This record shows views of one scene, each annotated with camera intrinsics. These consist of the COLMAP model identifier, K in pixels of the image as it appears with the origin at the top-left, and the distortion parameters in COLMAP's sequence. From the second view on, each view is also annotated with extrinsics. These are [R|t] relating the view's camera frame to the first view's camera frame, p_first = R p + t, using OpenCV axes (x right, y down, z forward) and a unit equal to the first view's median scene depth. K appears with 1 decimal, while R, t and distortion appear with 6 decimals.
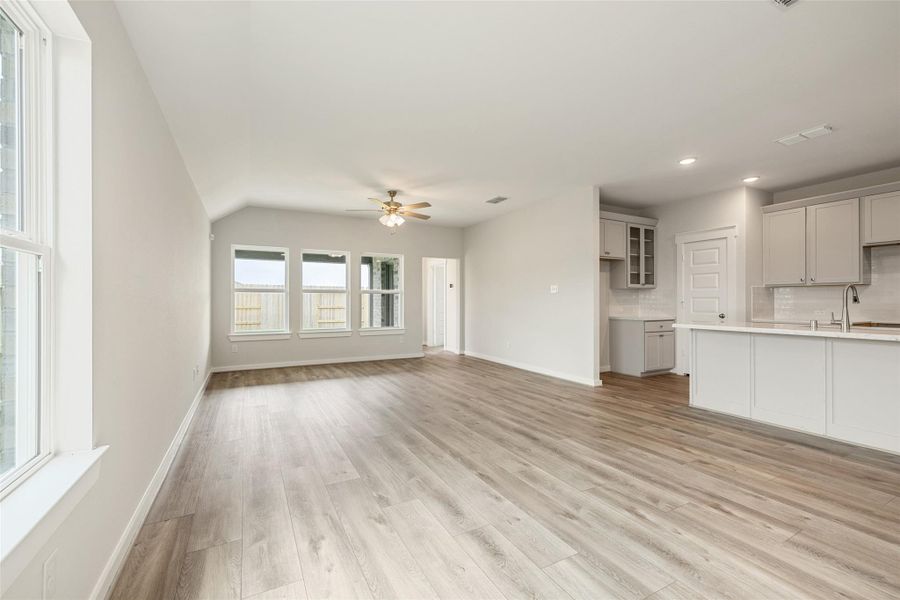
lens RADIAL K [[381.6, 0, 448.1], [0, 381.6, 299.9], [0, 0, 1]] dist [0.001649, 0.000165]
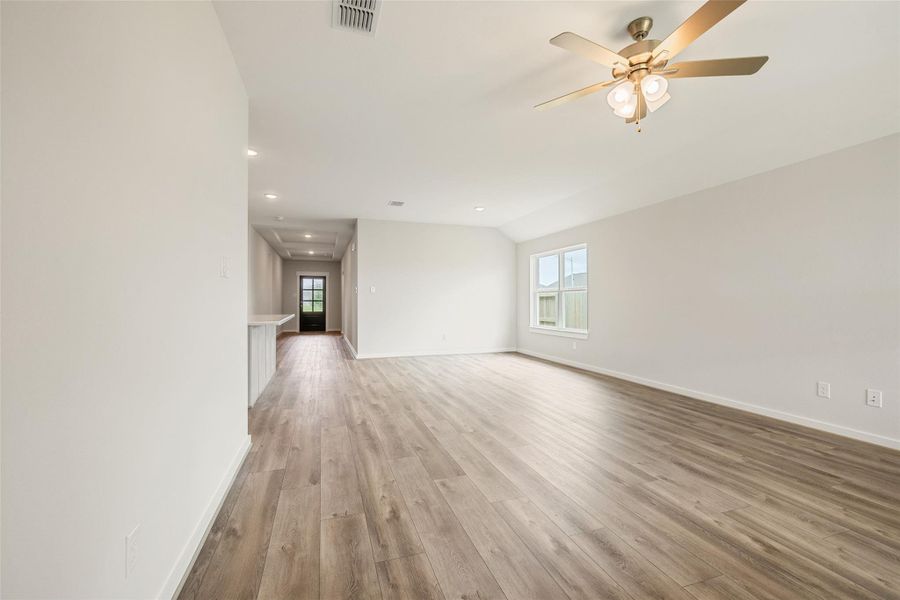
lens RADIAL K [[379.8, 0, 450.2], [0, 379.8, 299.0], [0, 0, 1]] dist [0.001542, 0.000631]
pose [[-0.987276, -0.000385, 0.159018, -0.011940], [-0.002196, 0.999935, -0.011211, 0.010289], [-0.159003, -0.011418, -0.987212, 1.437098]]
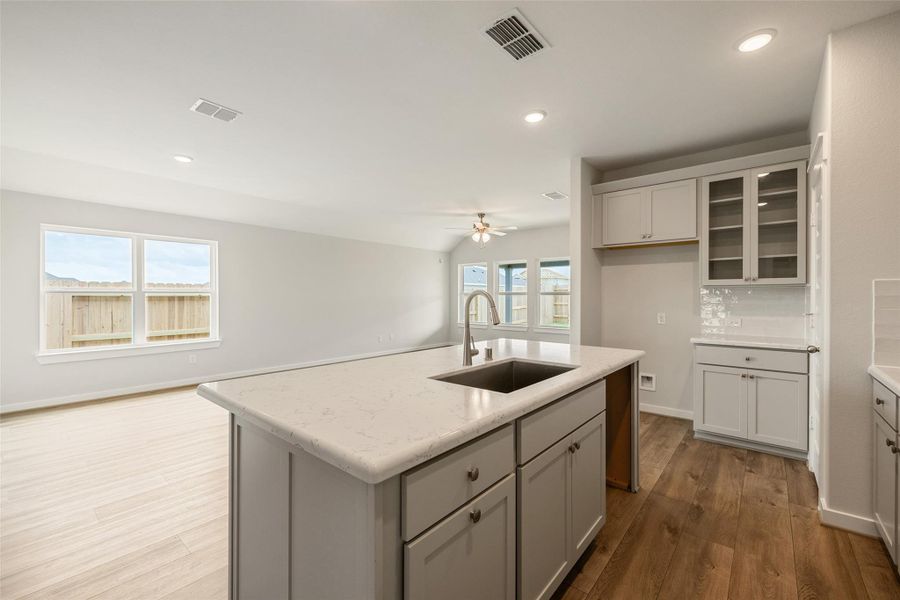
lens RADIAL K [[378.1, 0, 450.8], [0, 378.1, 297.4], [0, 0, 1]] dist [0.002307, 0.000611]
pose [[0.373316, 0.002367, -0.927701, 0.957848], [0.003202, 0.999988, 0.003840, -0.019942], [0.927699, -0.004404, 0.373303, 0.454508]]
